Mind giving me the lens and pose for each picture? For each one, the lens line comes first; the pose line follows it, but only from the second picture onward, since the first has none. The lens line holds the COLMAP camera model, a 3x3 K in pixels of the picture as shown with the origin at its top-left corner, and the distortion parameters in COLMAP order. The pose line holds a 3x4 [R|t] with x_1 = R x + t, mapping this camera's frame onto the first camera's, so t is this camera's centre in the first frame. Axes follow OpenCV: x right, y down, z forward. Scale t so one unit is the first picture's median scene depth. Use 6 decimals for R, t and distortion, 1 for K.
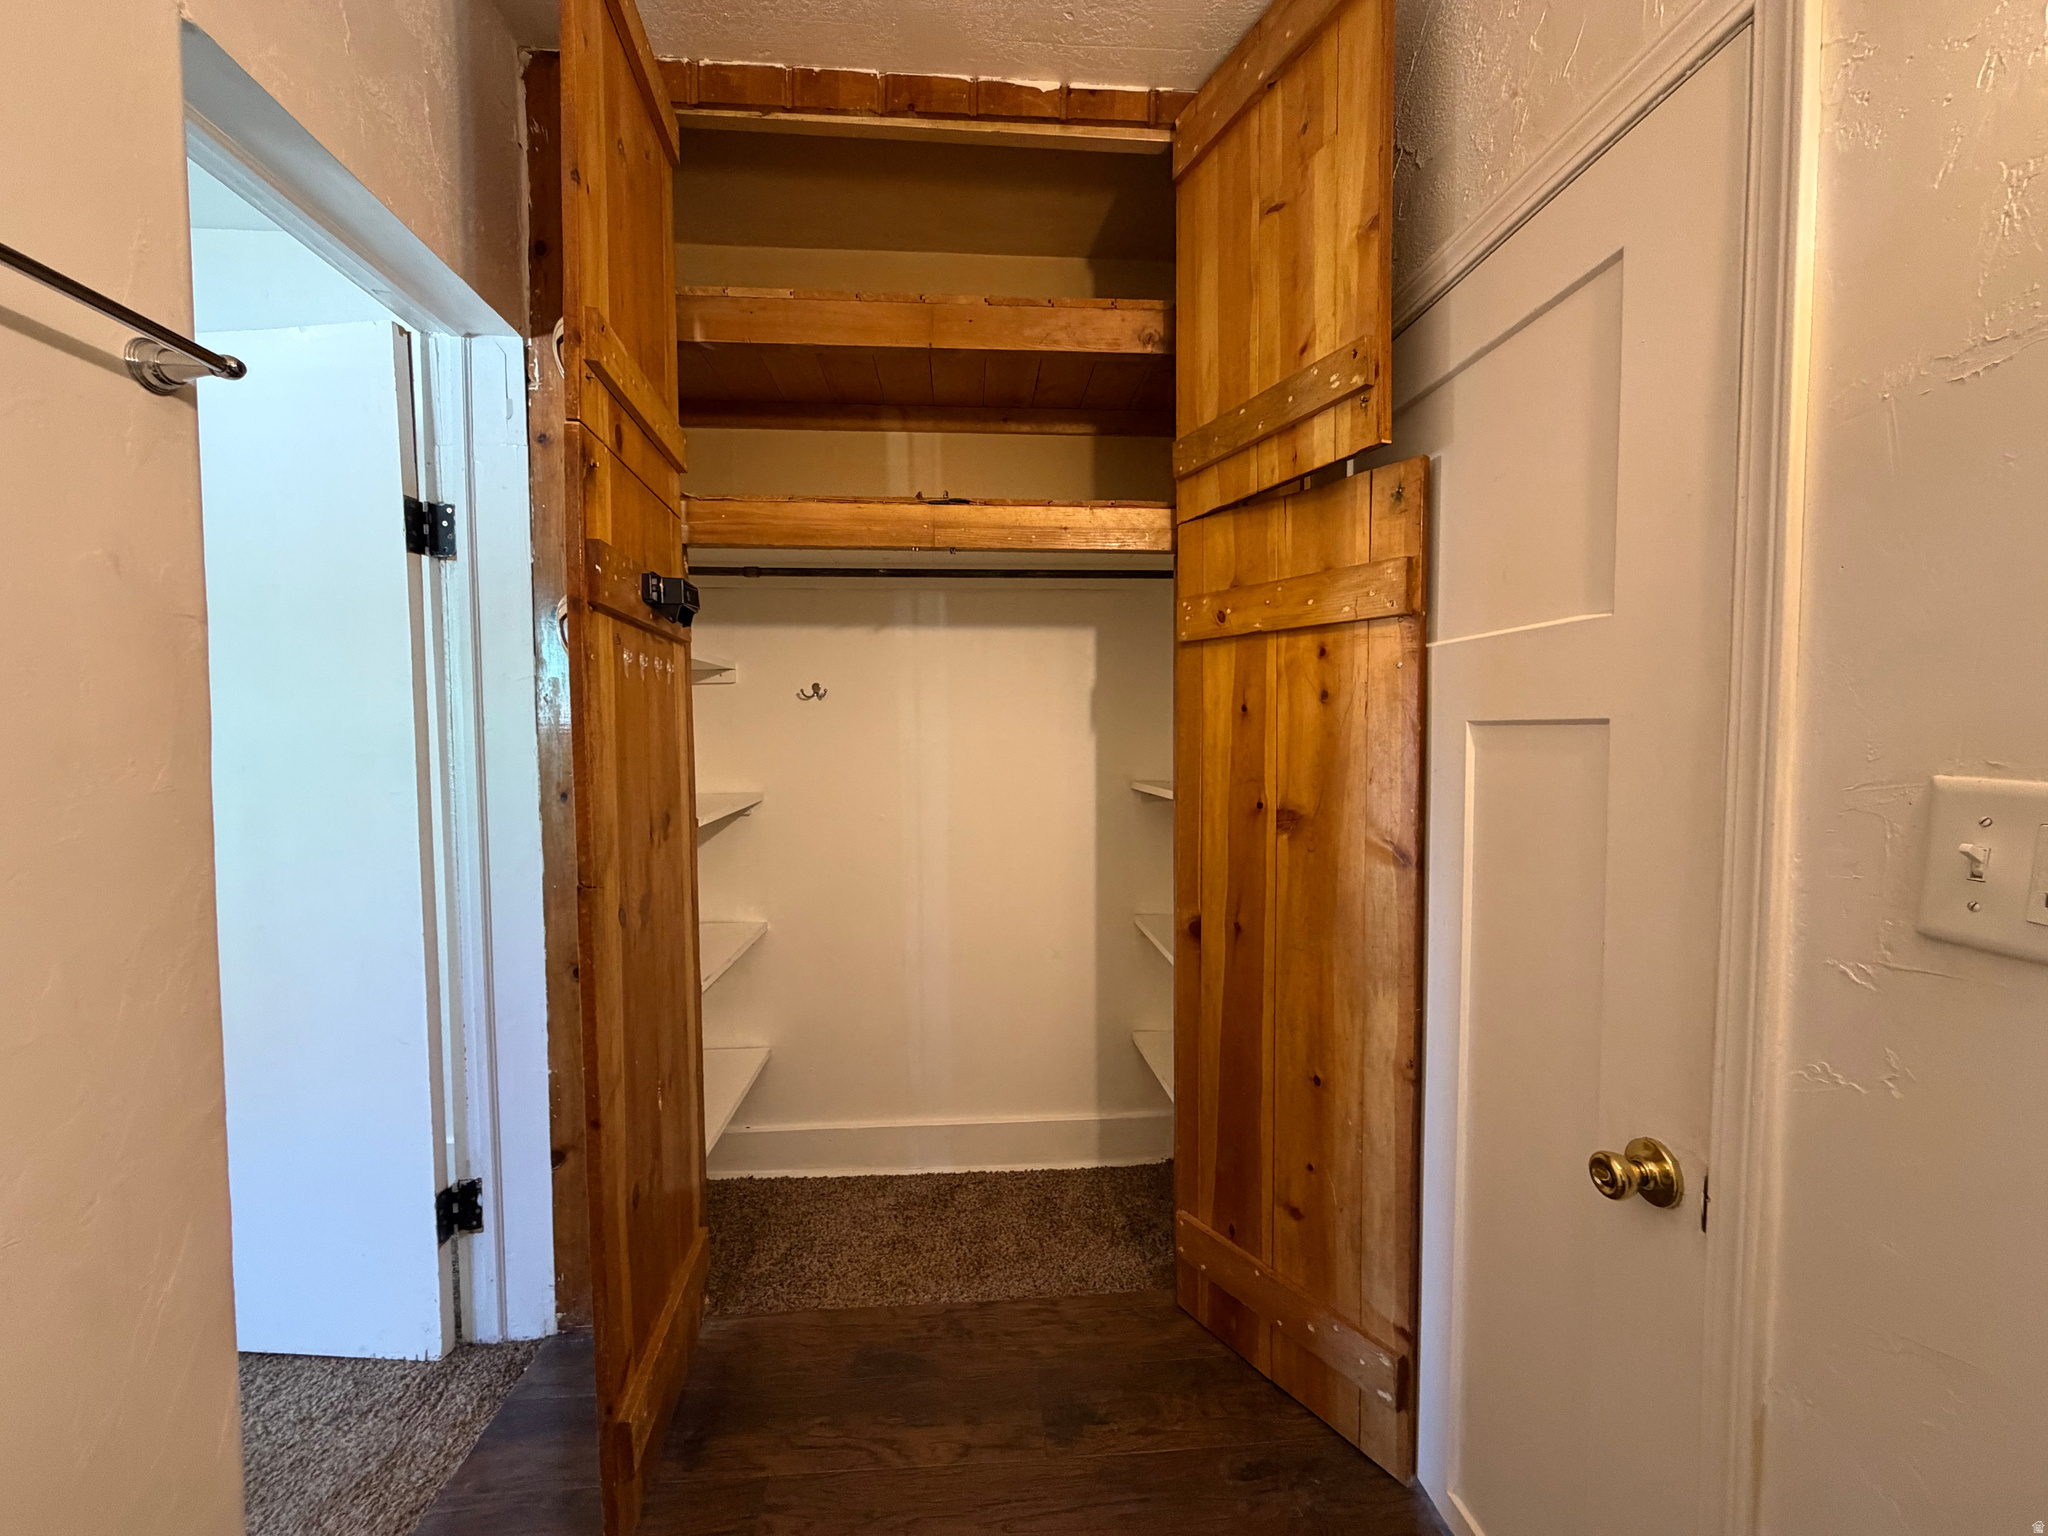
lens RADIAL K [[815.9, 0, 1016.9], [0, 815.9, 771.7], [0, 0, 1]] dist [0.003327, -0.000628]
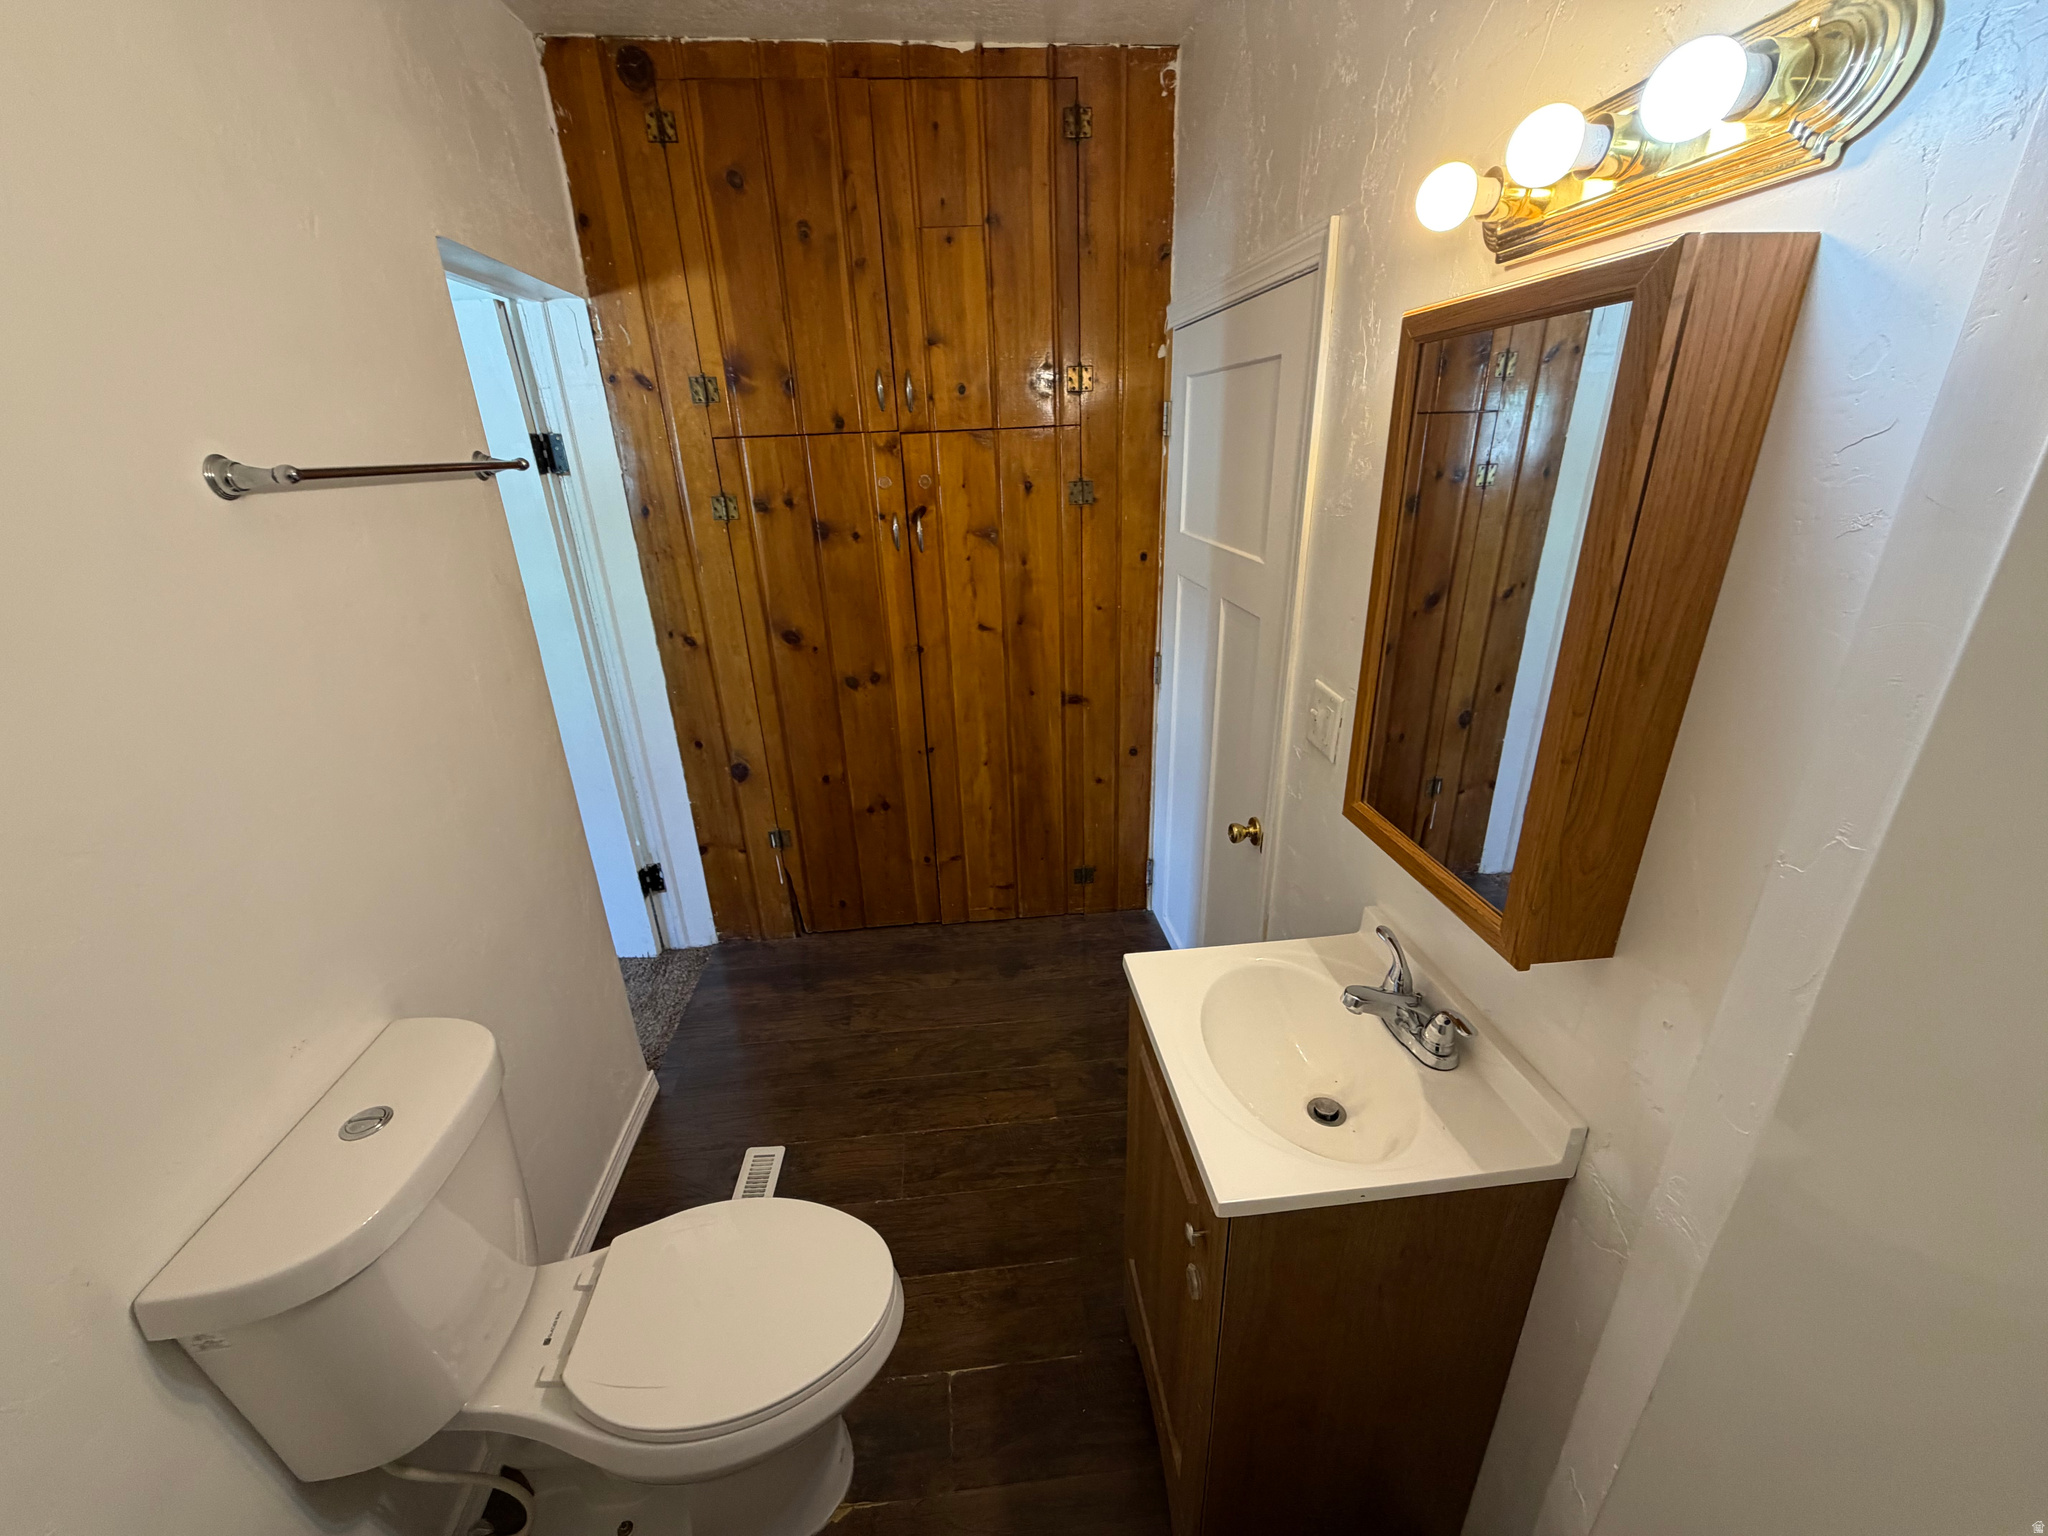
lens RADIAL K [[815.9, 0, 1025.7], [0, 815.9, 768.1], [0, 0, 1]] dist [0.003327, -0.000628]
pose [[0.999242, -0.034968, 0.017085, 0.071835], [0.027200, 0.941455, 0.336040, -0.231091], [-0.027835, -0.335321, 0.941693, -0.540705]]
